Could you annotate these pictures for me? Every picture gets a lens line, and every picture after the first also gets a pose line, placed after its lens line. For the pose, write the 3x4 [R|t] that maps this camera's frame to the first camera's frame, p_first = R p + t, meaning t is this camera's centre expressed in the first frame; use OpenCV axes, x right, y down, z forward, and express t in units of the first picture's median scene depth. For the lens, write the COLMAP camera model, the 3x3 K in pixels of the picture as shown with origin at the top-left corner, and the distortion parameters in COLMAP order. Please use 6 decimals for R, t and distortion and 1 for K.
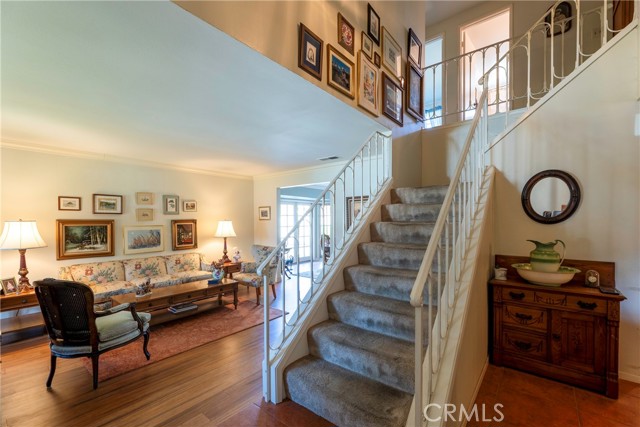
lens RADIAL K [[272.9, 0, 316.2], [0, 272.9, 223.4], [0, 0, 1]] dist [-0.001664, -0.000140]
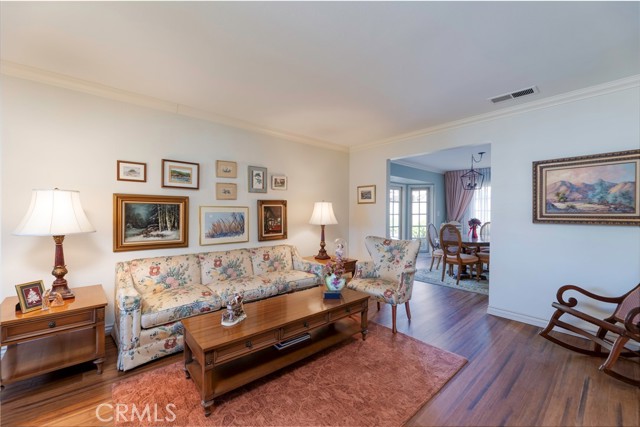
lens RADIAL K [[259.3, 0, 315.2], [0, 259.3, 214.1], [0, 0, 1]] dist [-0.001047, -0.000193]
pose [[0.984394, 0.010643, -0.175654, -0.295442], [-0.011484, 0.999927, -0.003772, 0.031515], [0.175601, 0.005731, 0.984445, 0.391551]]
